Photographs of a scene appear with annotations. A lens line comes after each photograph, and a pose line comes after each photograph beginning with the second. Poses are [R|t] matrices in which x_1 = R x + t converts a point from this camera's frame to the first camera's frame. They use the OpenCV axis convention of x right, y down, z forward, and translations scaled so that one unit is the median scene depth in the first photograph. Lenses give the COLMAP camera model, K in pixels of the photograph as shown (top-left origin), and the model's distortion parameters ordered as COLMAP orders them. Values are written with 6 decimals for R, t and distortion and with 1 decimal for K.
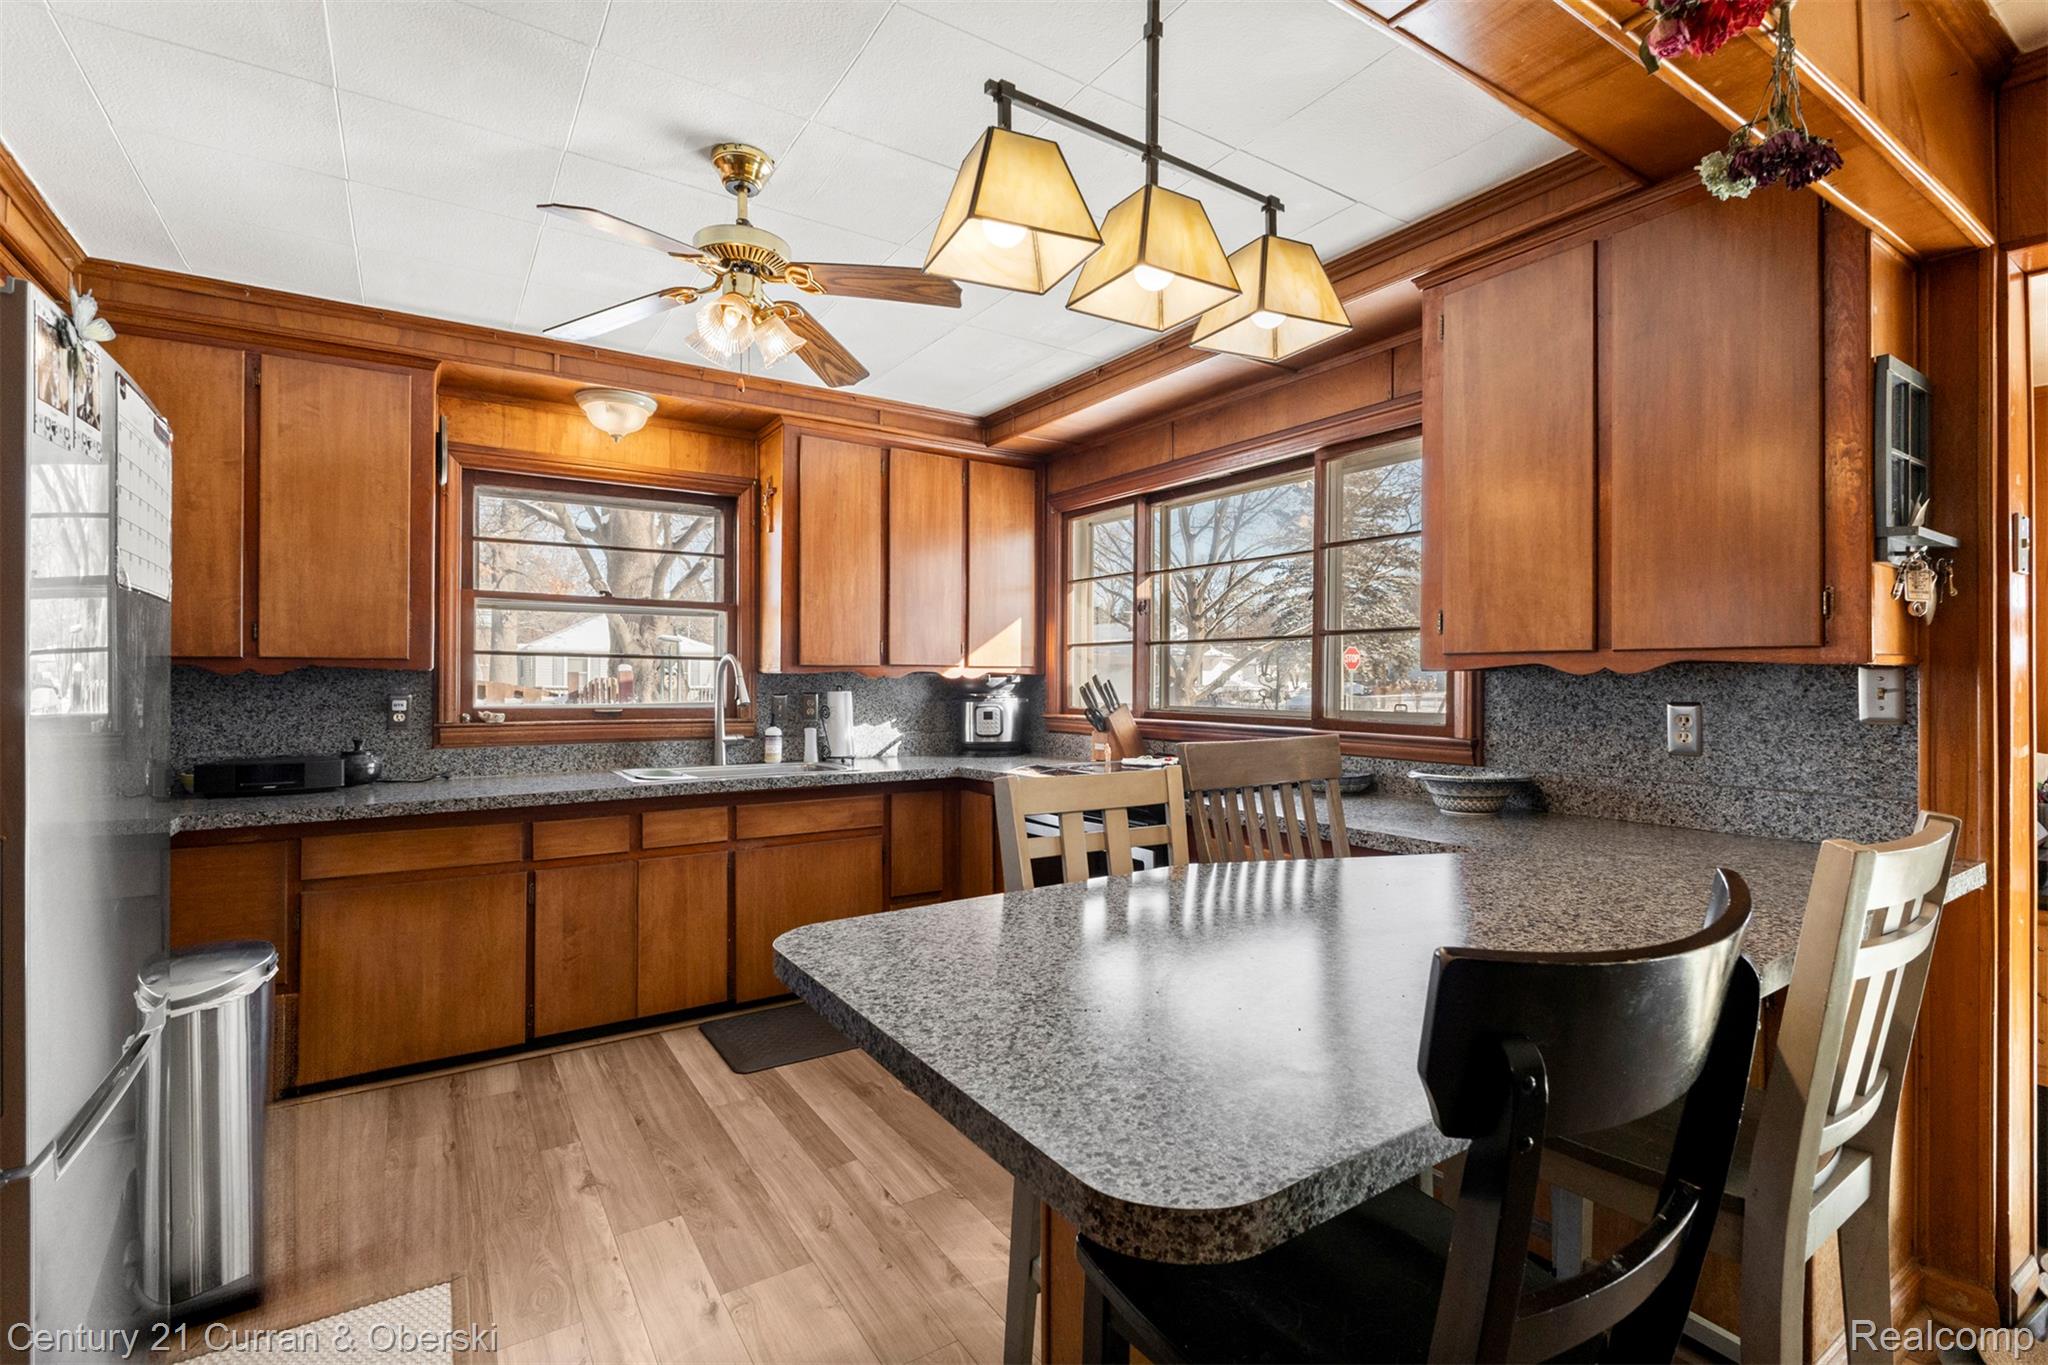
lens RADIAL K [[924.6, 0, 1016.8], [0, 924.6, 671.1], [0, 0, 1]] dist [0.004648, -0.003543]
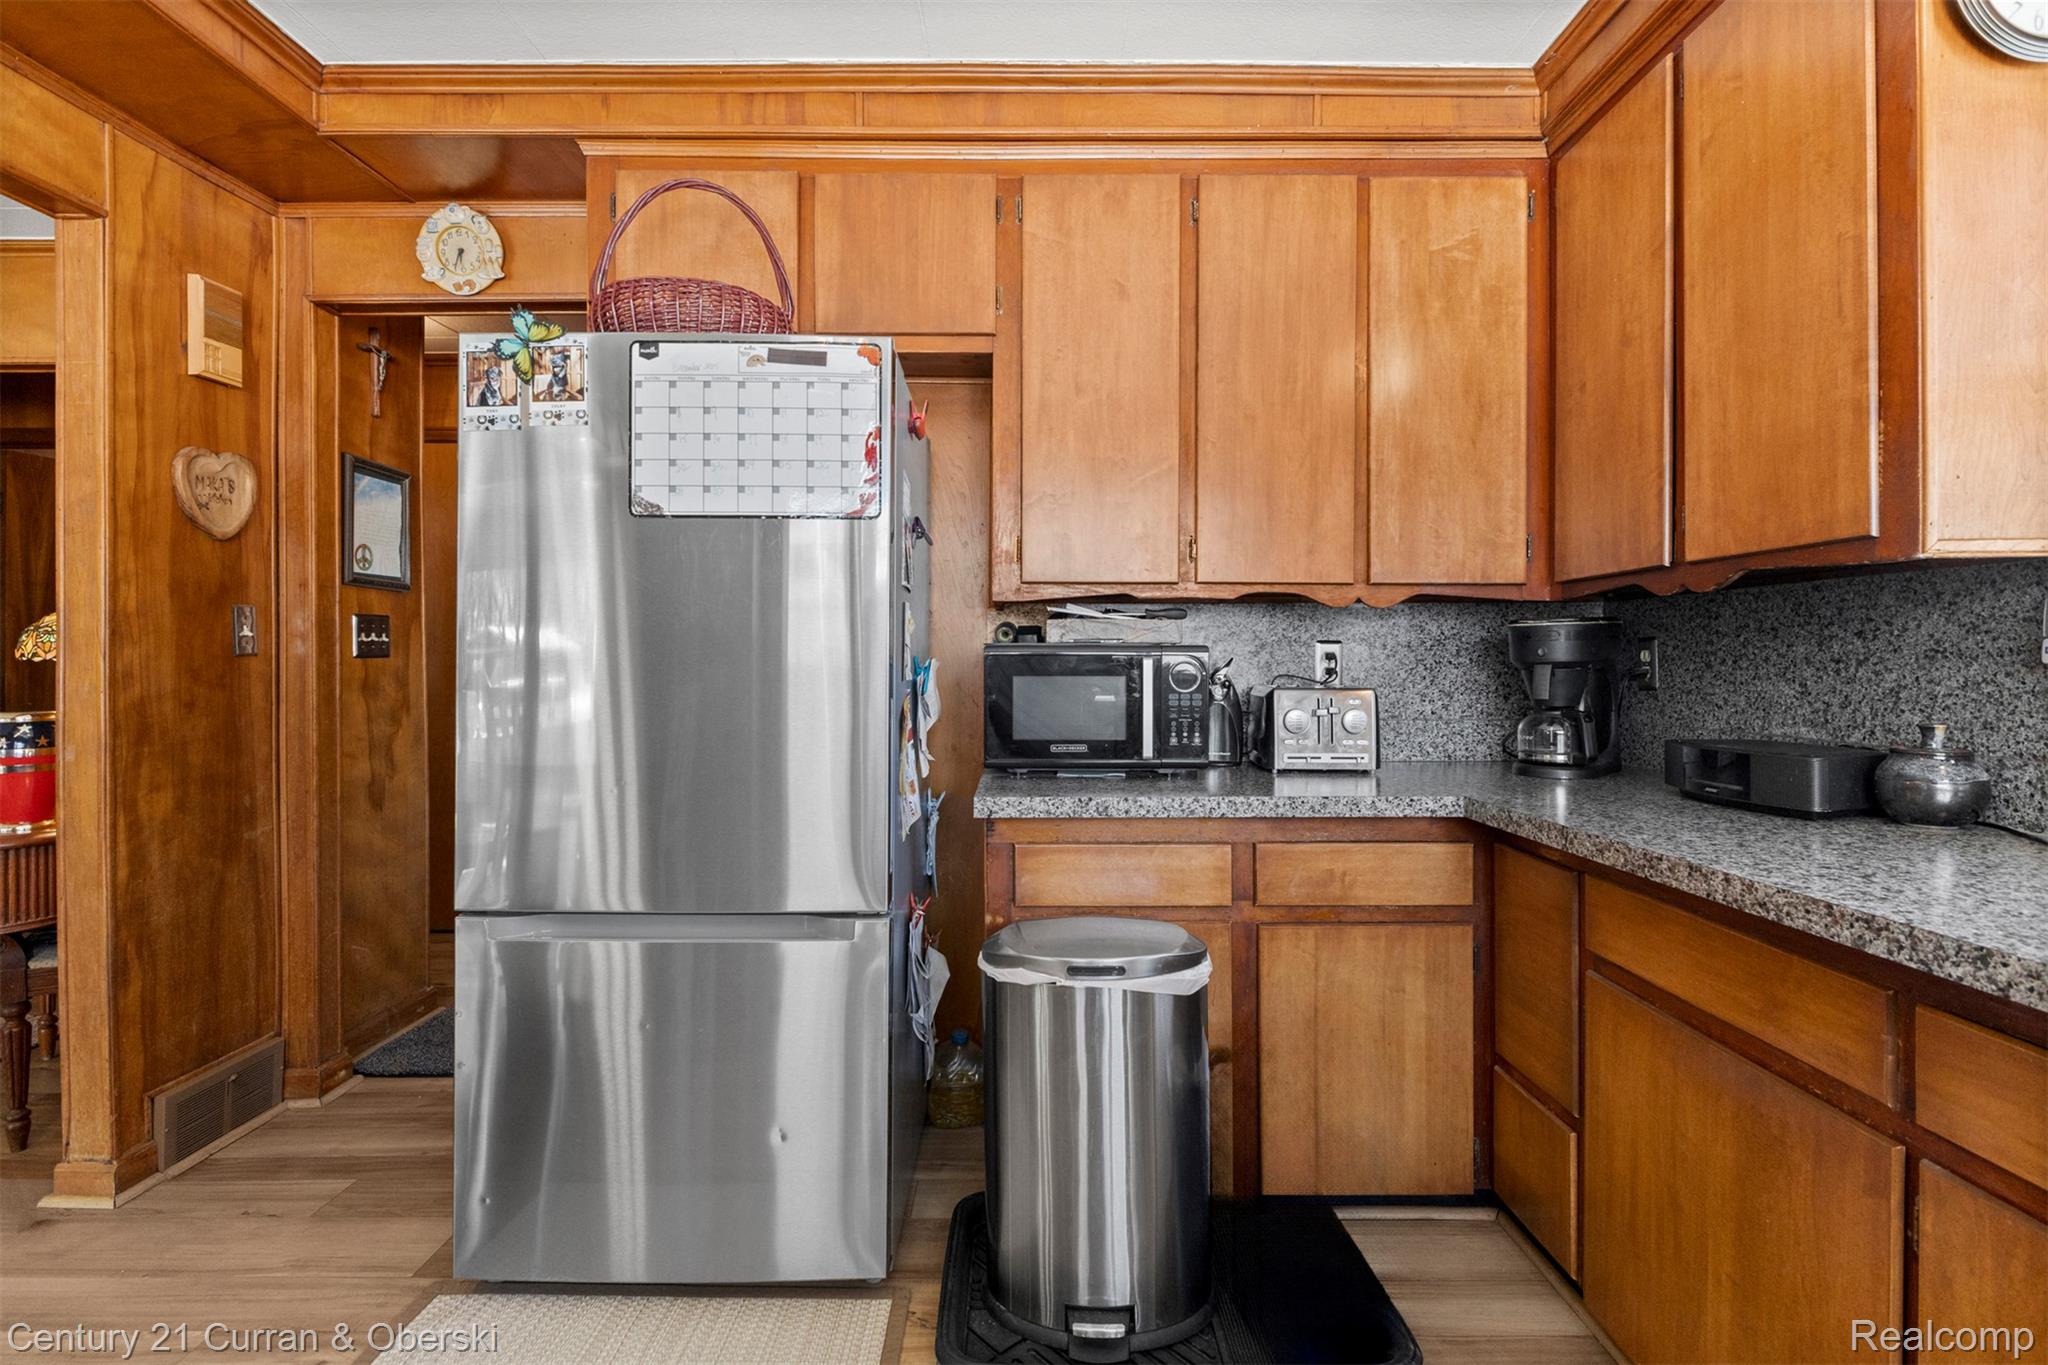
lens RADIAL K [[1017.9, 0, 991.7], [0, 1017.9, 648.0], [0, 0, 1]] dist [0.042532, 0.001051]
pose [[-0.541091, -0.023260, -0.840642, -0.032274], [-0.003695, 0.999674, -0.025282, 0.052176], [0.840956, -0.010574, -0.541000, 0.897894]]
